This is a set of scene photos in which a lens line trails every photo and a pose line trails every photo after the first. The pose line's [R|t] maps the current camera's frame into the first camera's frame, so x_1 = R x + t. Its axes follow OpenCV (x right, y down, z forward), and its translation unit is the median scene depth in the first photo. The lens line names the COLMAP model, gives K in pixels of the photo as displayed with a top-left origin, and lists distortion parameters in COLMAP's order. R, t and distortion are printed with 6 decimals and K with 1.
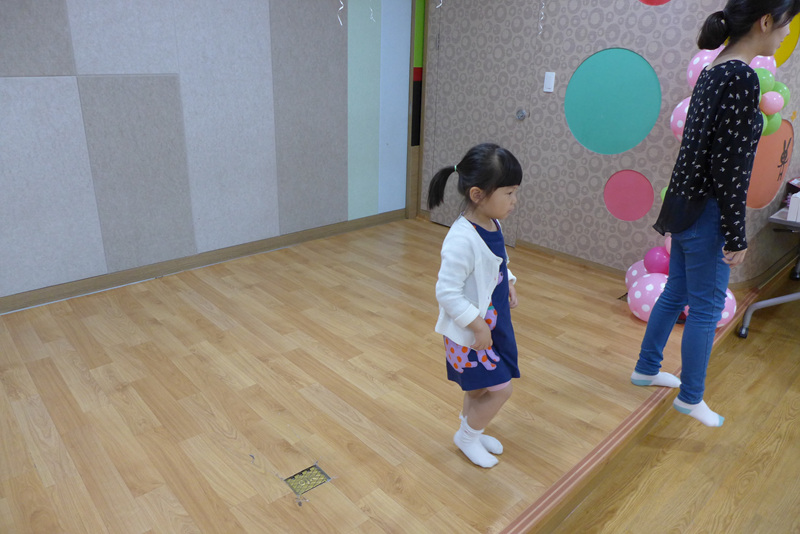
lens RADIAL K [[546.8, 0, 397.0], [0, 546.8, 265.4], [0, 0, 1]] dist [-0.057900, 0.009923]
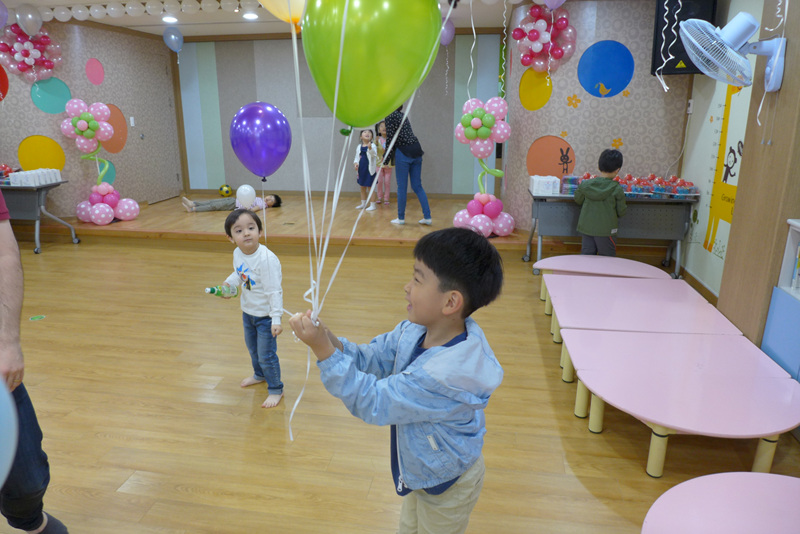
lens RADIAL K [[546.8, 0, 397.0], [0, 546.8, 265.4], [0, 0, 1]] dist [-0.057900, 0.009923]
pose [[0.623746, 0.200530, -0.755466, 1.906453], [-0.259359, 0.964868, 0.041975, 0.202448], [0.737342, 0.169755, 0.653842, -0.496287]]
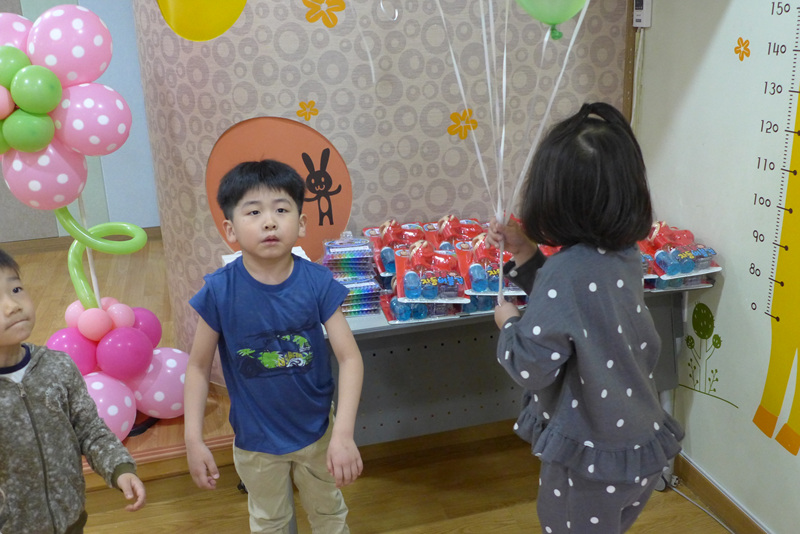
lens RADIAL K [[810.1, 0, 396.5], [0, 810.1, 261.4], [0, 0, 1]] dist [-0.054929, 0.011920]
pose [[0.886327, 0.102479, -0.451577, 1.283352], [-0.116218, 0.993220, -0.002709, -0.141217], [0.448238, 0.054883, 0.892228, 0.312865]]
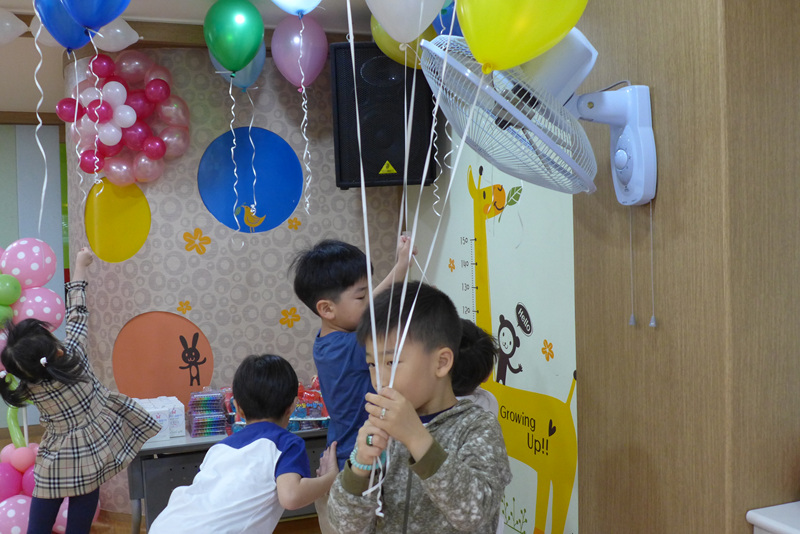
lens RADIAL K [[810.1, 0, 396.5], [0, 810.1, 261.4], [0, 0, 1]] dist [-0.054929, 0.011920]
pose [[0.930836, -0.033874, -0.363863, 1.597339], [-0.086140, 0.947298, -0.308554, 0.013810], [0.355139, 0.318557, 0.878862, -0.025866]]
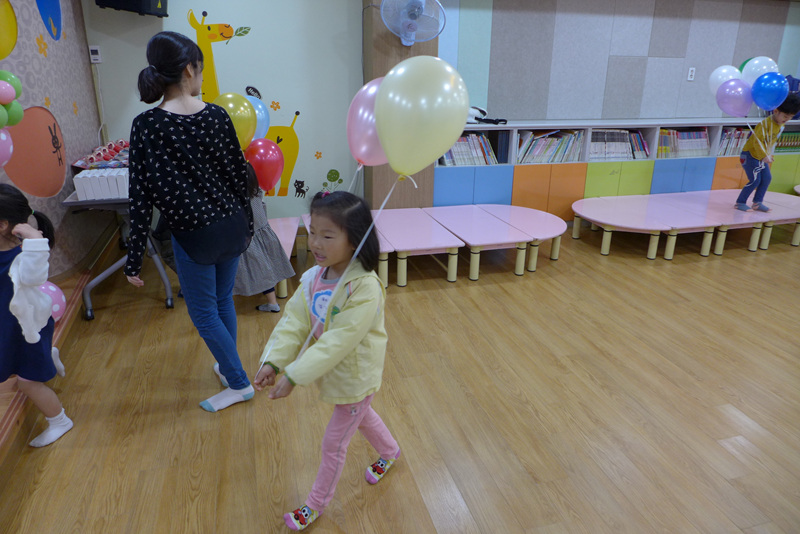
lens RADIAL K [[546.8, 0, 397.0], [0, 546.8, 265.4], [0, 0, 1]] dist [-0.057900, 0.009923]
pose [[0.438817, -0.323951, 0.838150, 0.083770], [0.307830, 0.930508, 0.198483, 0.016607], [-0.844204, 0.170910, 0.508045, -0.043160]]
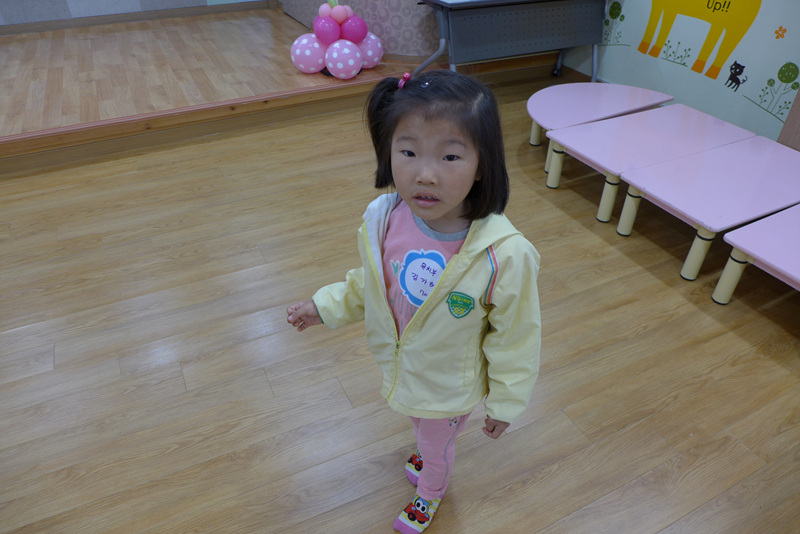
lens RADIAL K [[546.8, 0, 397.0], [0, 546.8, 265.4], [0, 0, 1]] dist [-0.057900, 0.009923]
pose [[0.964321, 0.150939, -0.217490, 1.048772], [-0.086339, 0.955932, 0.280607, 0.166829], [0.250260, -0.251817, 0.934857, -0.303375]]
